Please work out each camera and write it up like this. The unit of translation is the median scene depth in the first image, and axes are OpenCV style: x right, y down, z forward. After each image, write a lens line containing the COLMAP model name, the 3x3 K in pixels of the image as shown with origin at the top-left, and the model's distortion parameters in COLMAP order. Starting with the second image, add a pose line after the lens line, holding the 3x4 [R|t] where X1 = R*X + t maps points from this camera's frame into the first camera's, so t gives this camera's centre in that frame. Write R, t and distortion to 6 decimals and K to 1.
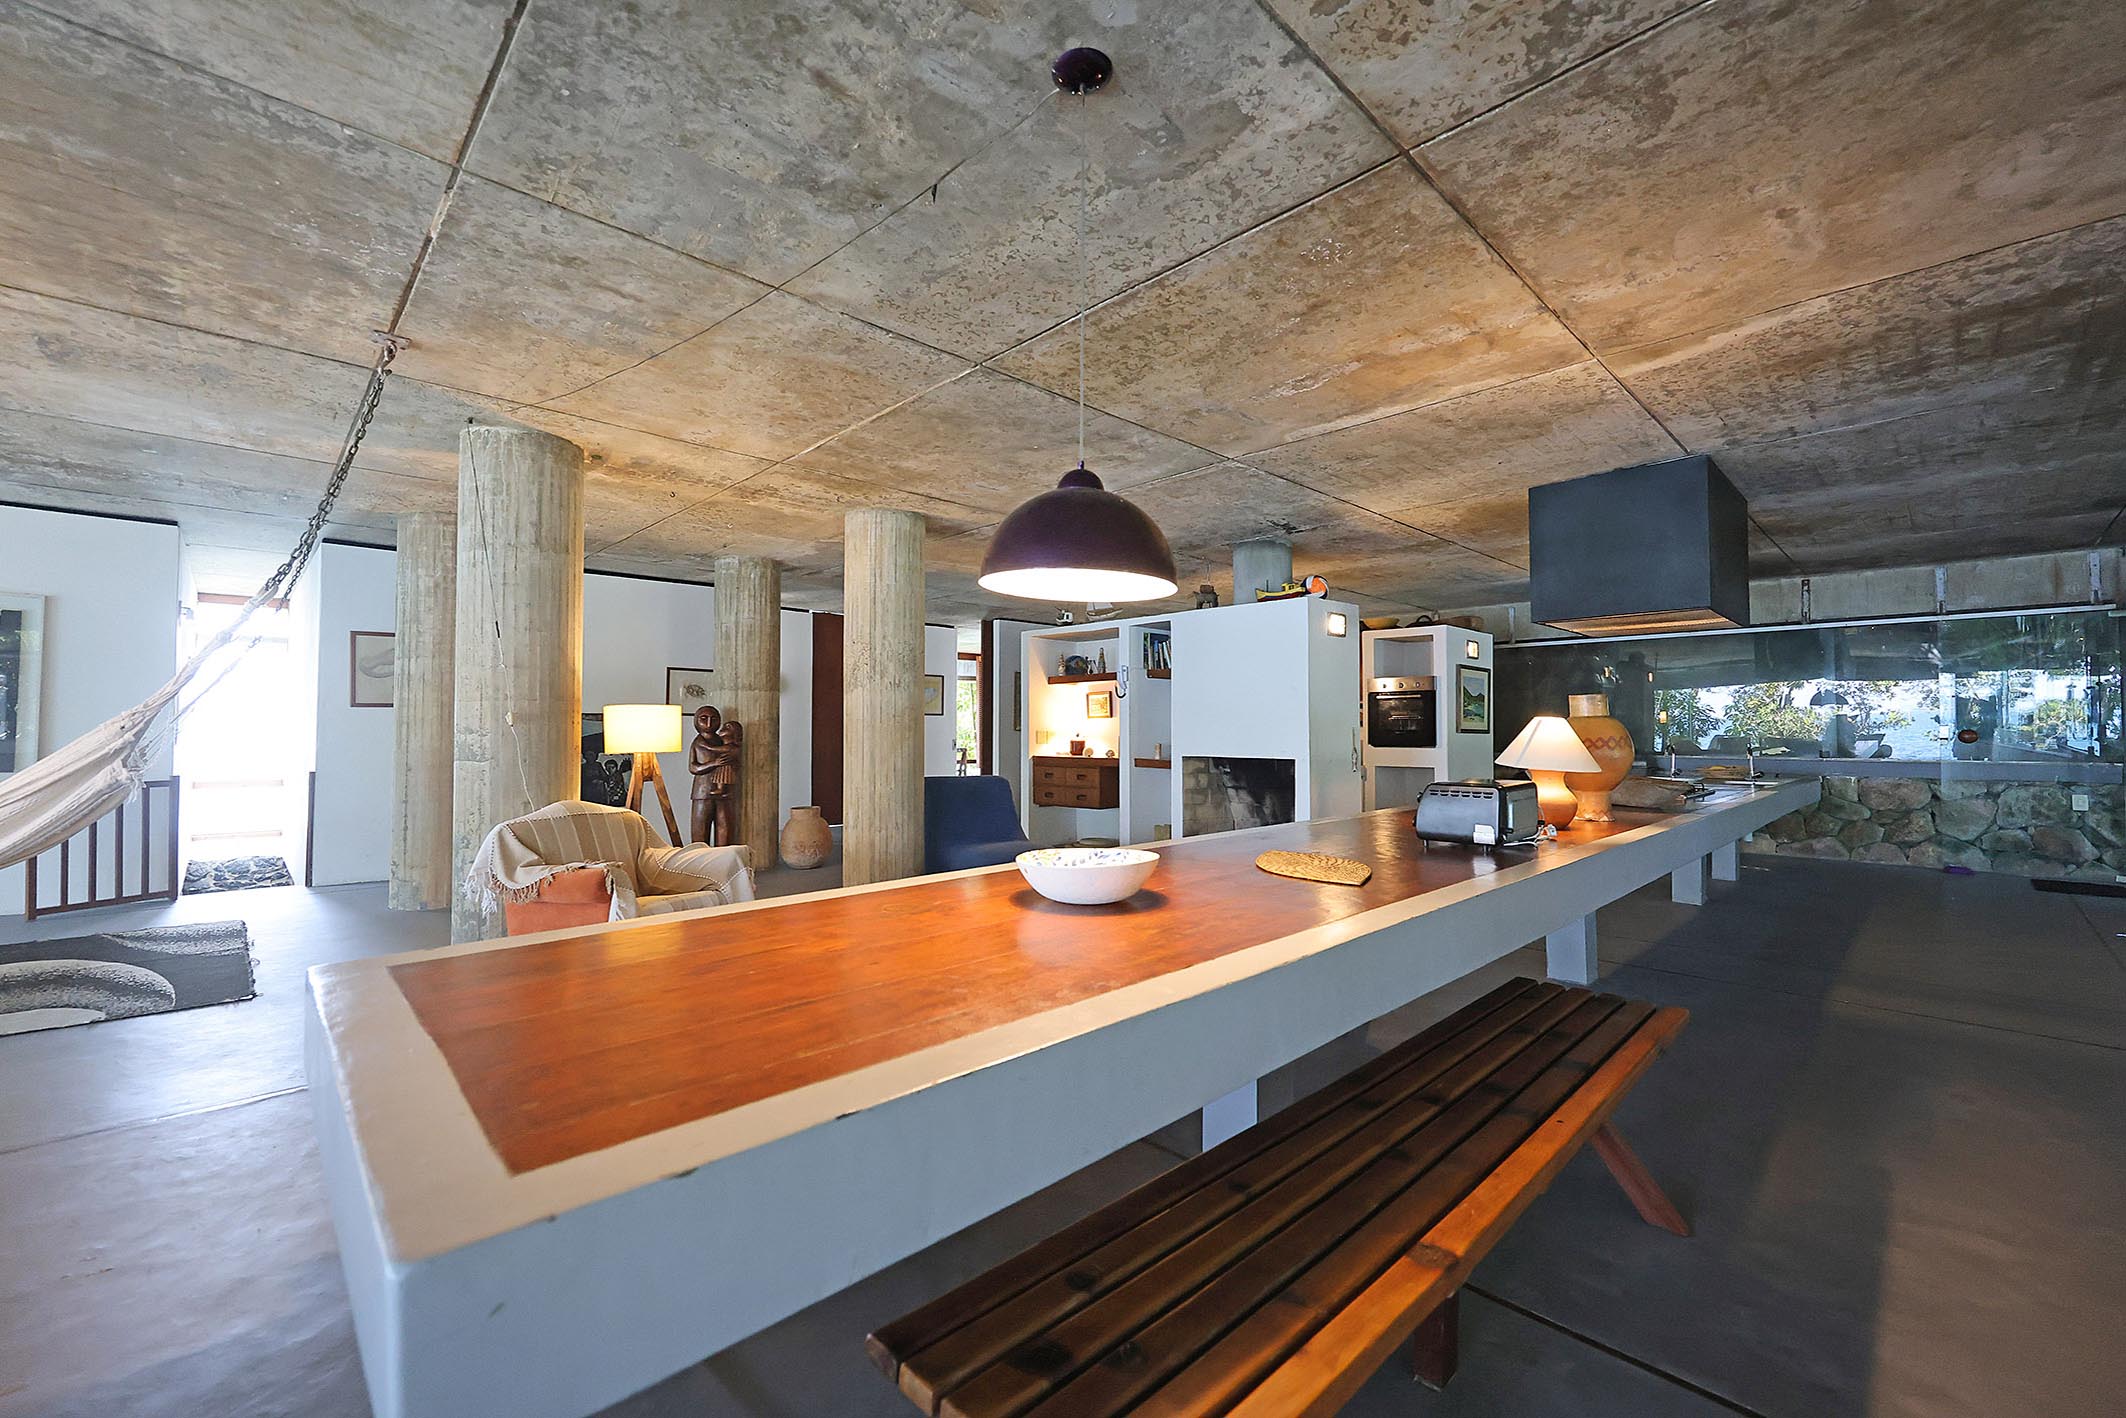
lens RADIAL K [[856.1, 0, 1058.3], [0, 856.1, 702.4], [0, 0, 1]] dist [0.000237, 0.000092]
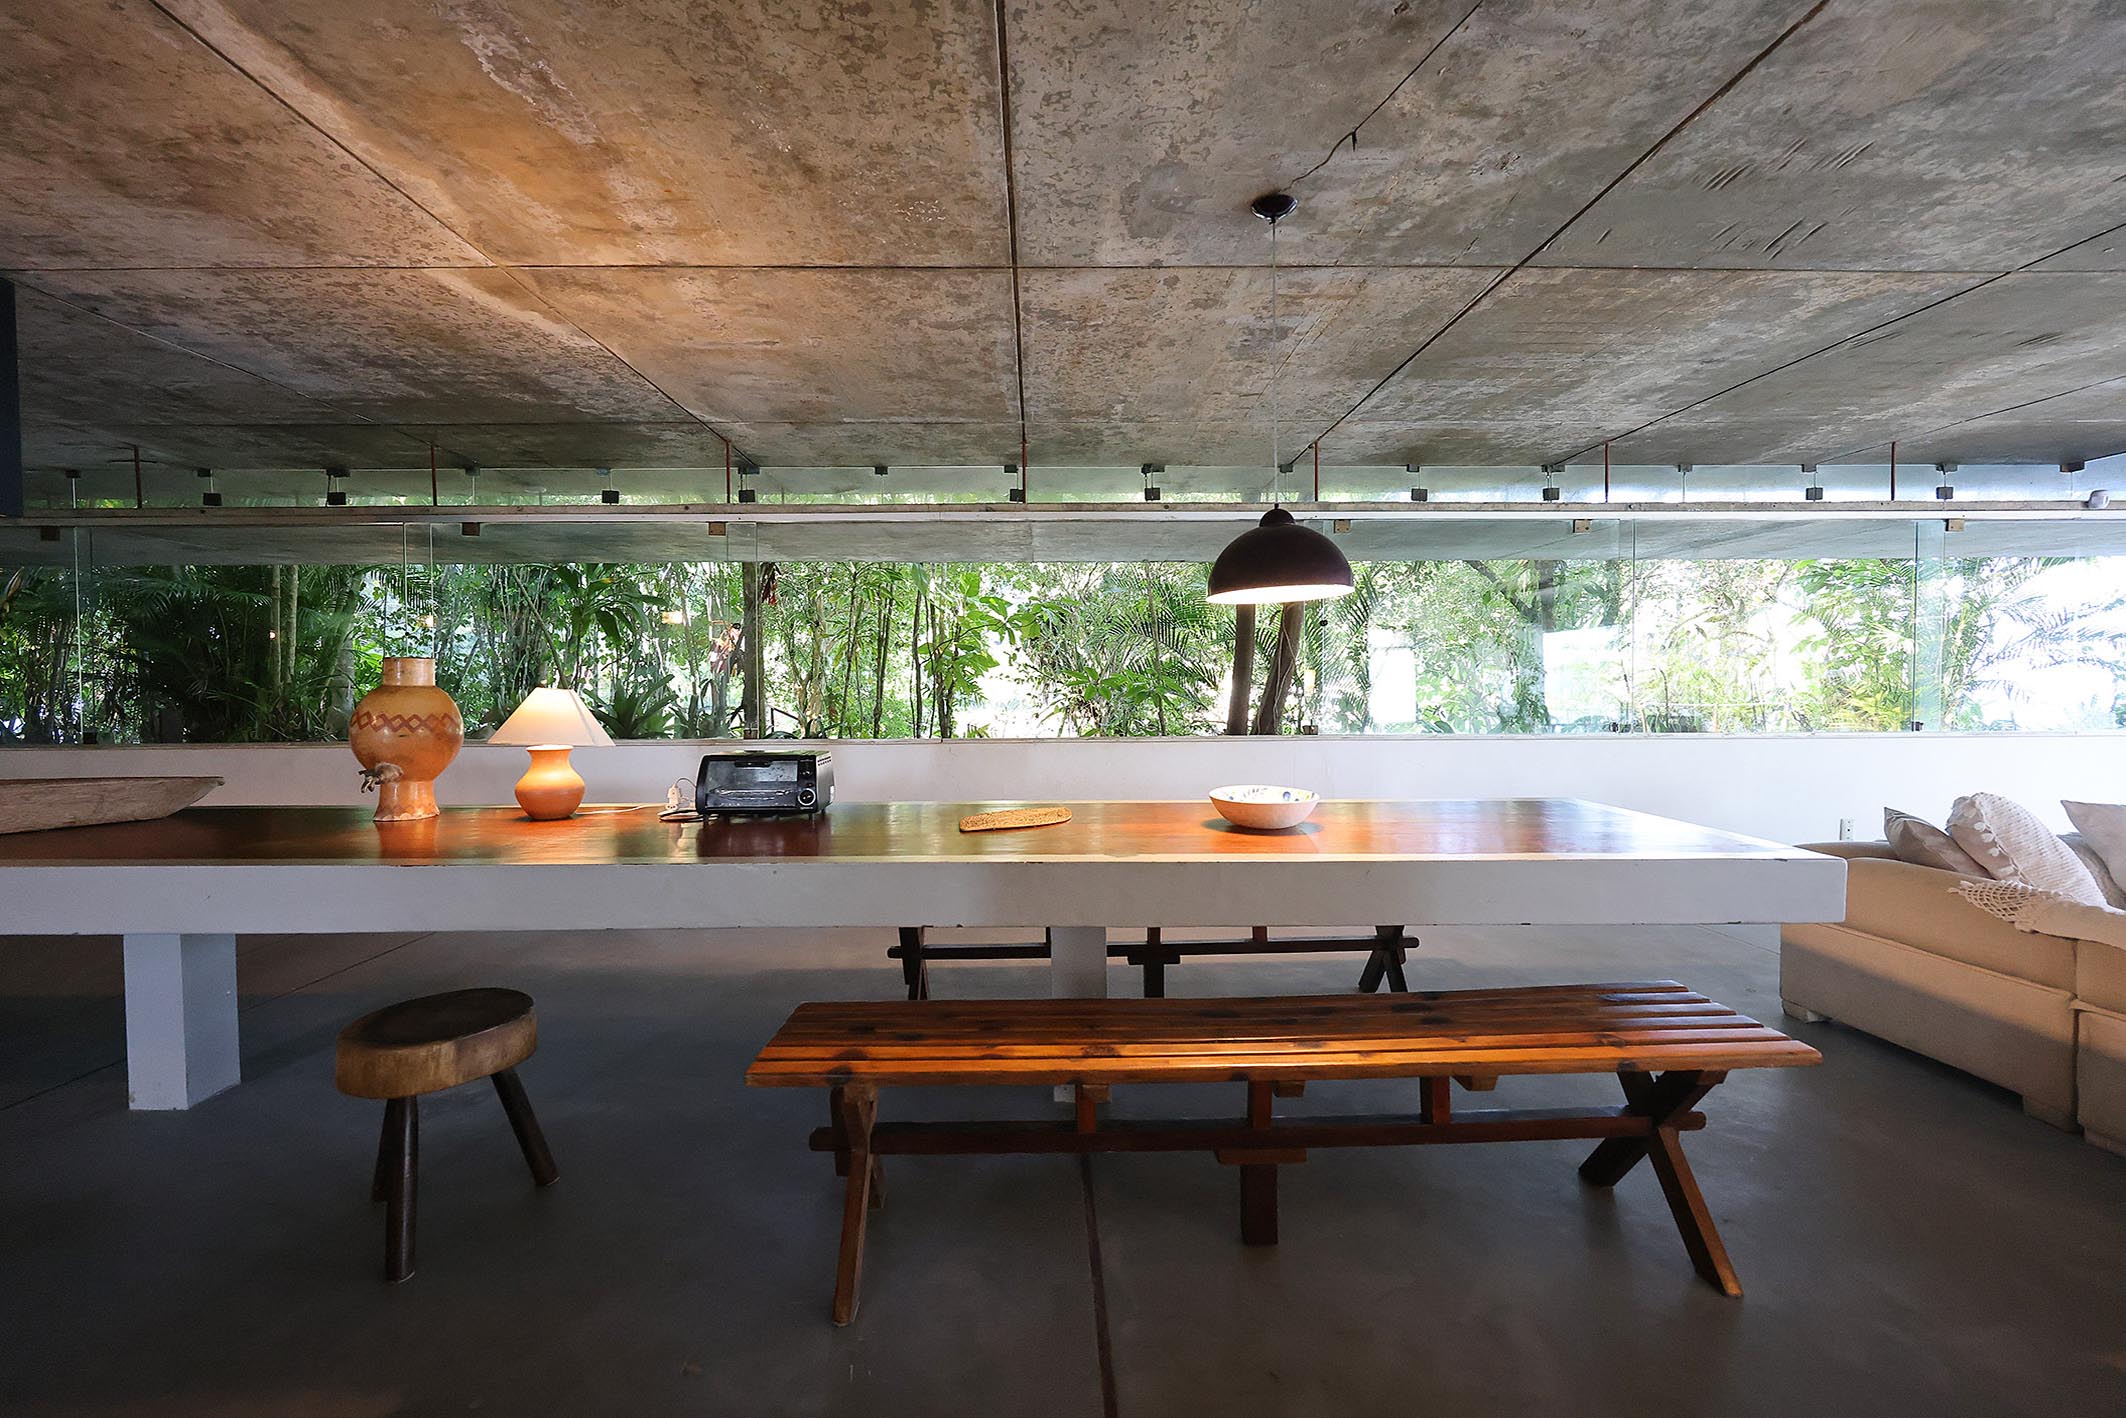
lens RADIAL K [[850.6, 0, 1051.3], [0, 850.6, 700.1], [0, 0, 1]] dist [-0.000663, -0.000200]
pose [[-0.729227, -0.009230, 0.684210, -0.214952], [-0.016000, 0.999866, -0.003565, 0.015203], [-0.684085, -0.013547, -0.729277, 0.744239]]
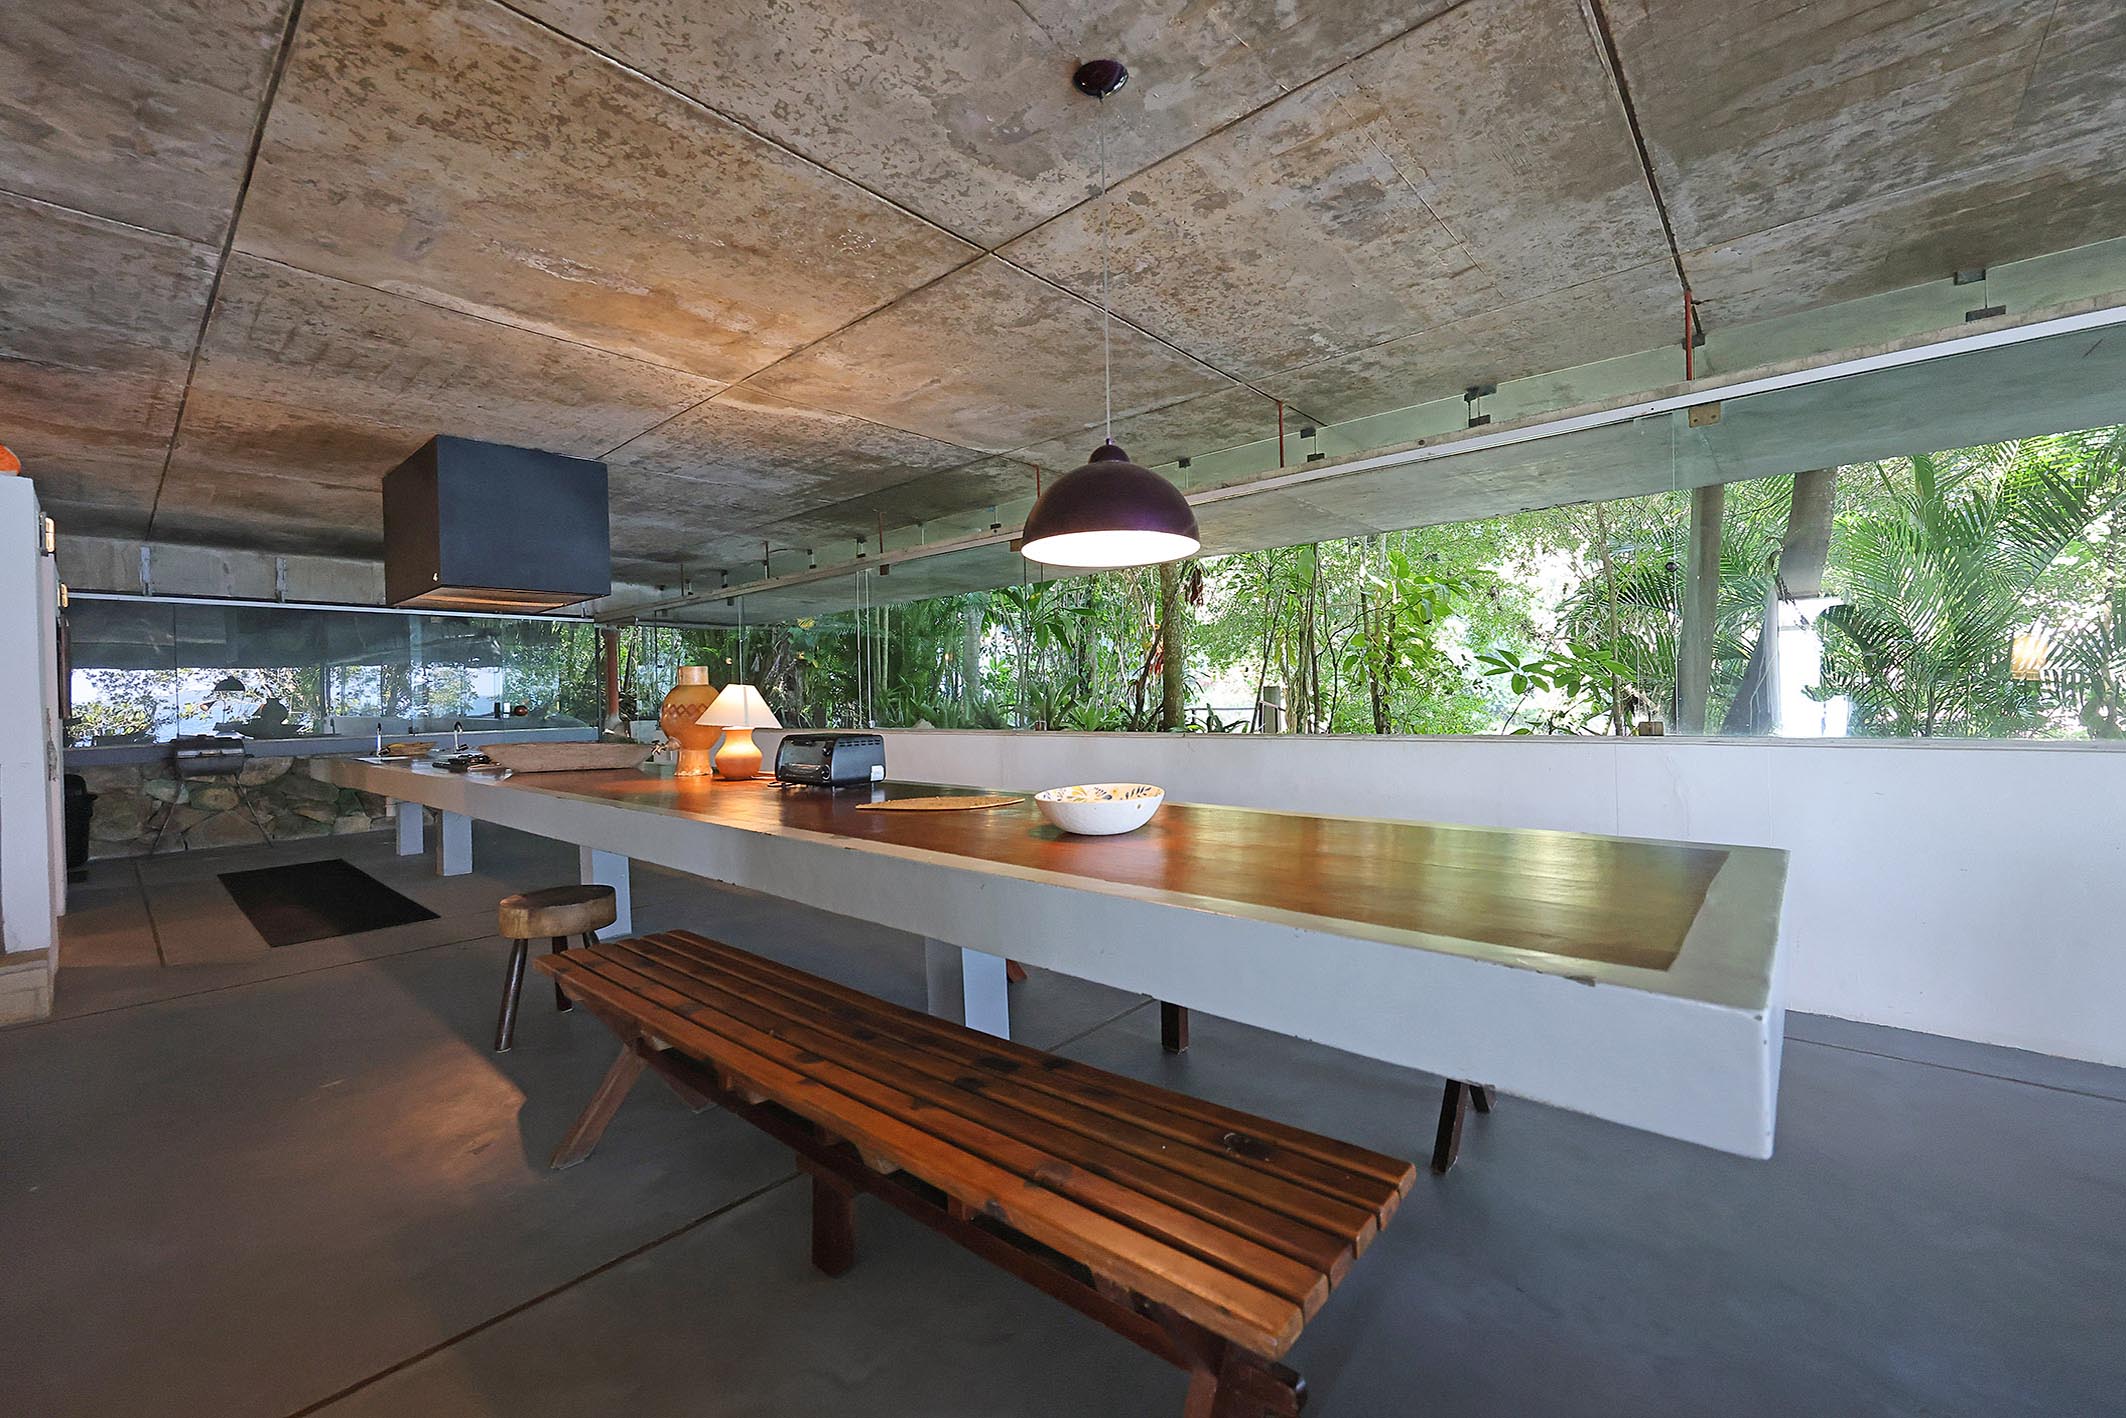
lens RADIAL K [[853.8, 0, 1058.5], [0, 853.8, 702.1], [0, 0, 1]] dist [-0.000251, -0.000280]
pose [[-0.079959, -0.004550, 0.996788, -0.360074], [-0.007781, 0.999962, 0.003940, 0.020045], [-0.996768, -0.007441, -0.079992, 0.384805]]
